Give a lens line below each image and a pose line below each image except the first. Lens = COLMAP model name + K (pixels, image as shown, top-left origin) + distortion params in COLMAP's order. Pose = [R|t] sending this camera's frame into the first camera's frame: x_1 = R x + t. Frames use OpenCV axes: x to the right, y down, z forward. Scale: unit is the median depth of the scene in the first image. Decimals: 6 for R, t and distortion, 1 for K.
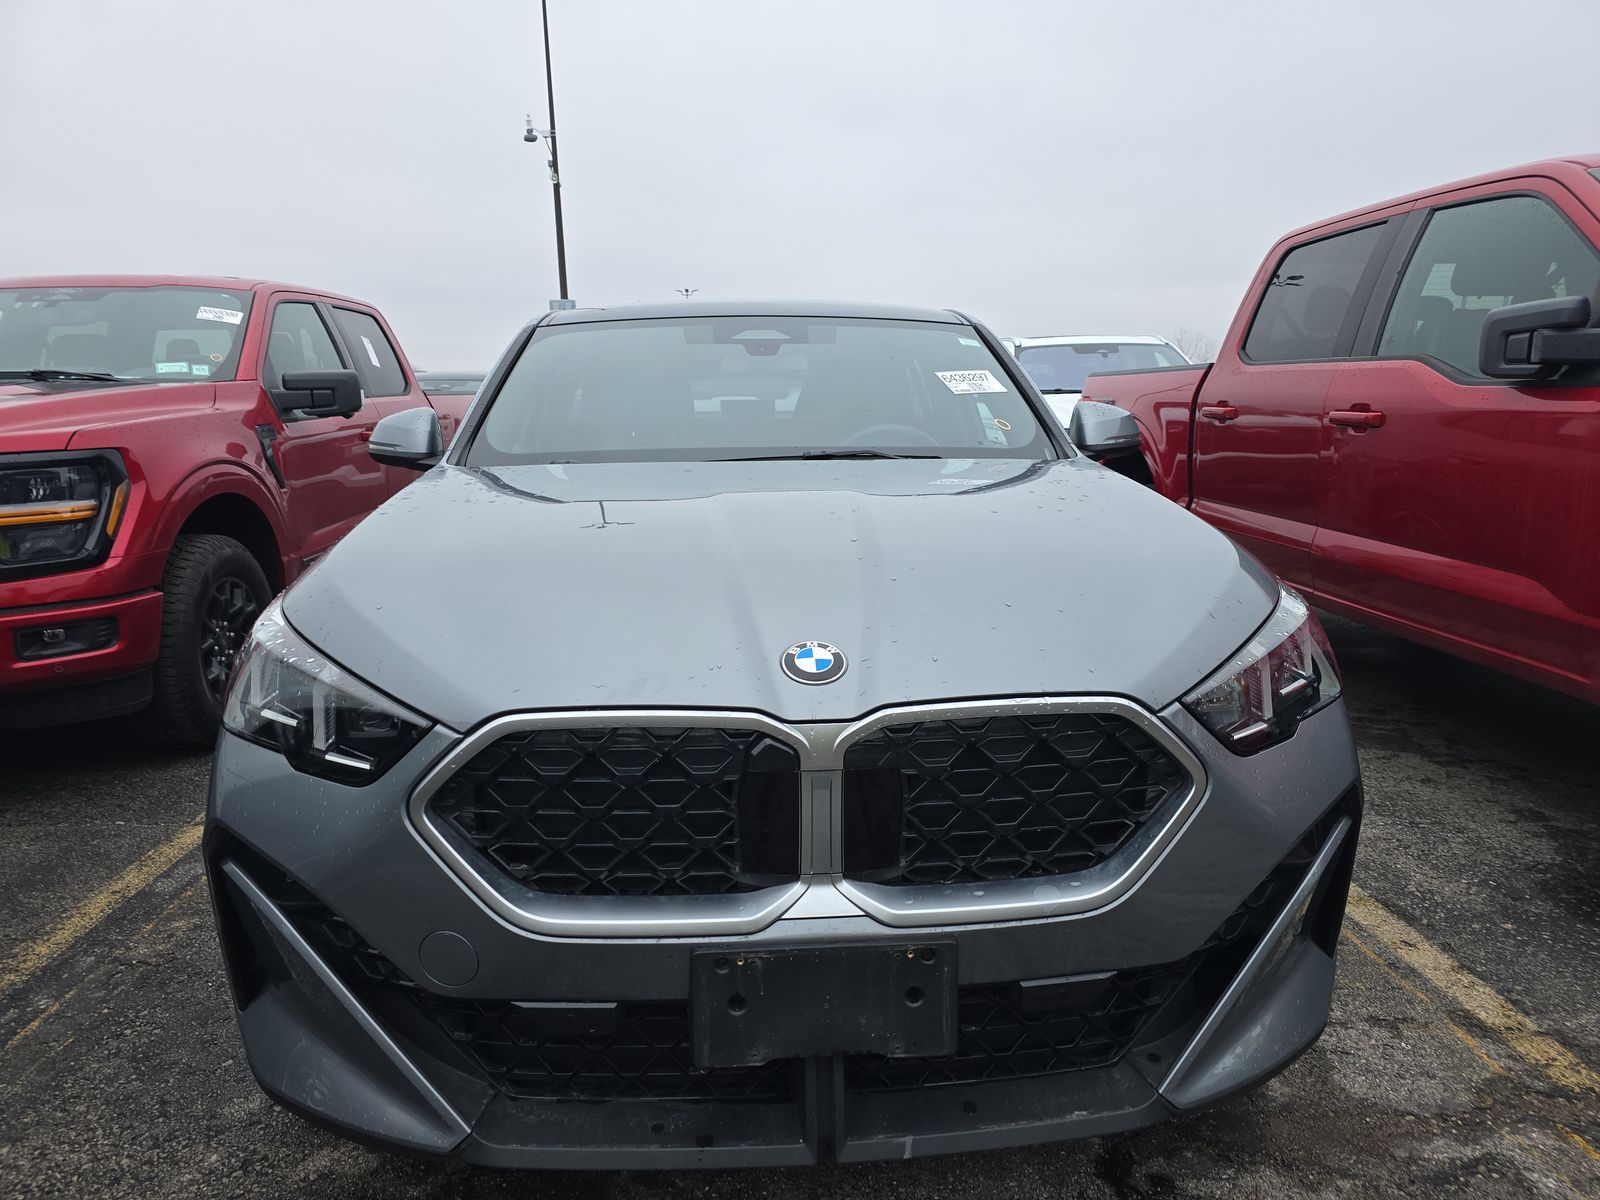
lens RADIAL K [[1123.0, 0, 811.2], [0, 1123.0, 600.2], [0, 0, 1]] dist [0.065995, -0.063640]
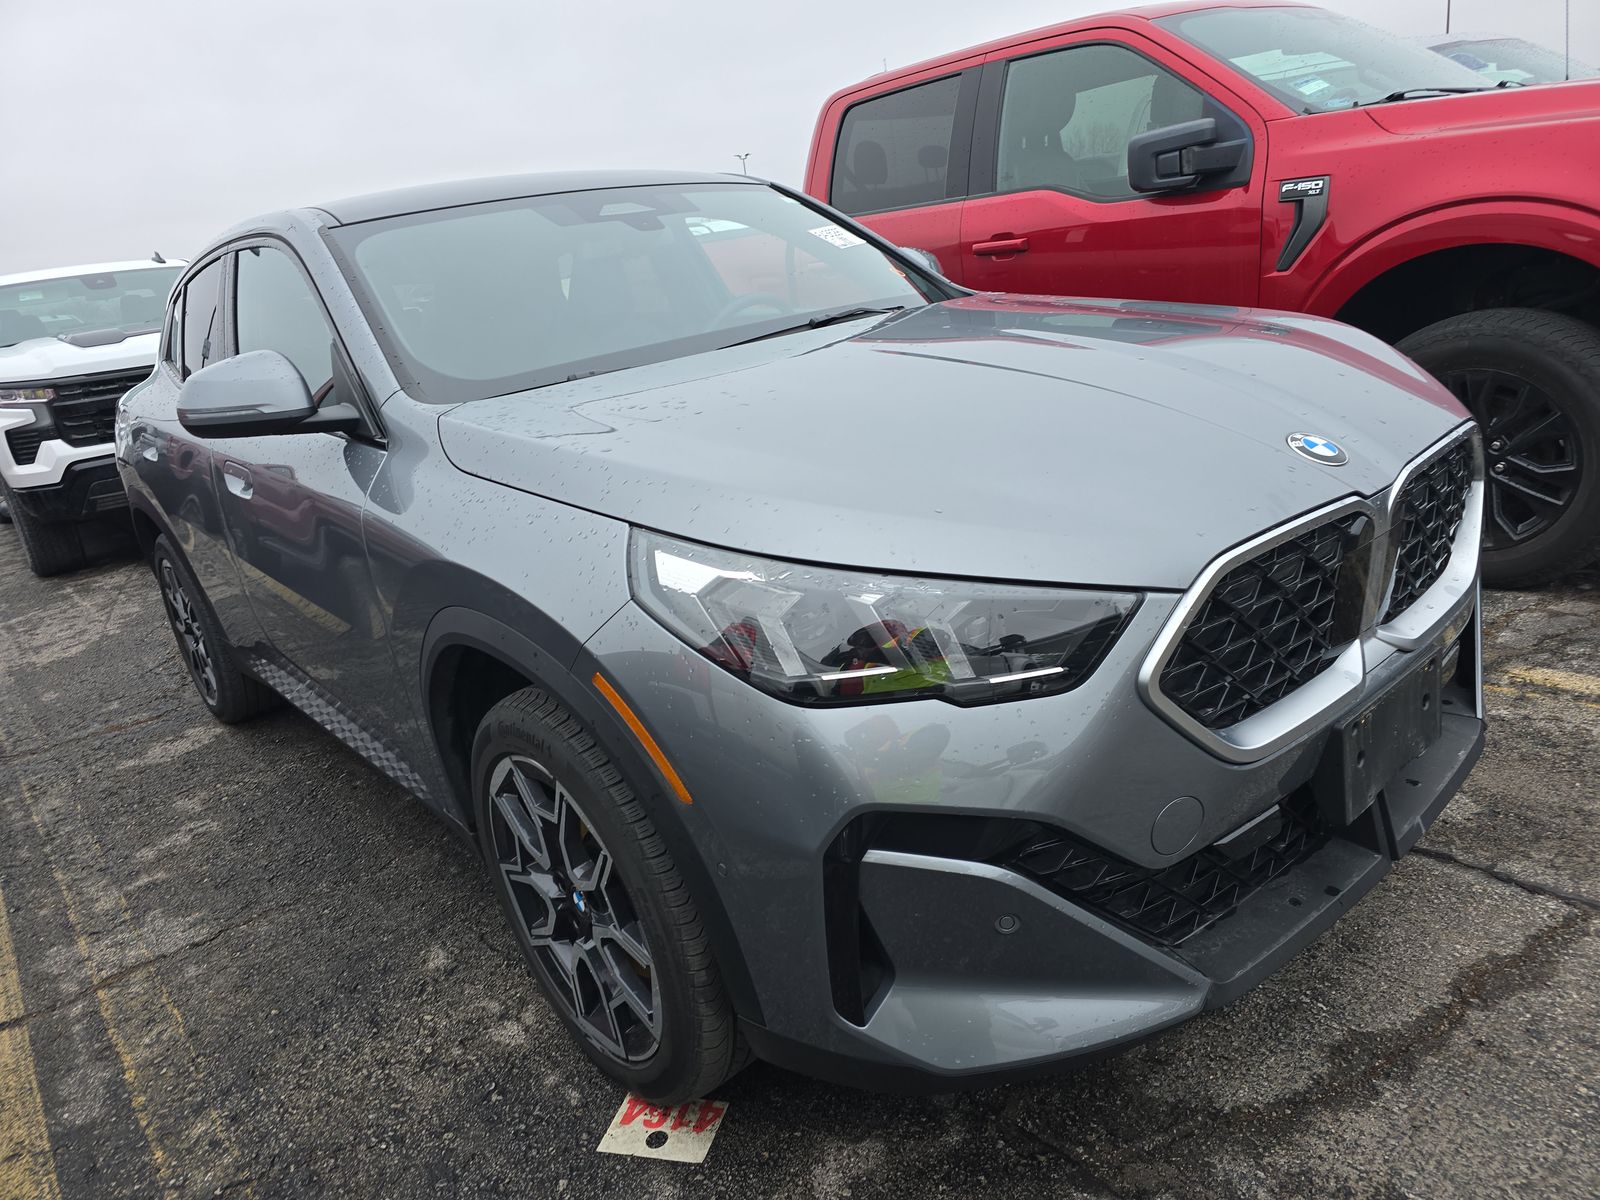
lens RADIAL K [[1123.0, 0, 811.2], [0, 1123.0, 600.2], [0, 0, 1]] dist [0.065995, -0.063640]
pose [[0.773419, -0.284407, 0.566512, -0.562873], [0.235803, 0.958648, 0.159346, -0.051588], [-0.588405, 0.010344, 0.808500, 0.214412]]
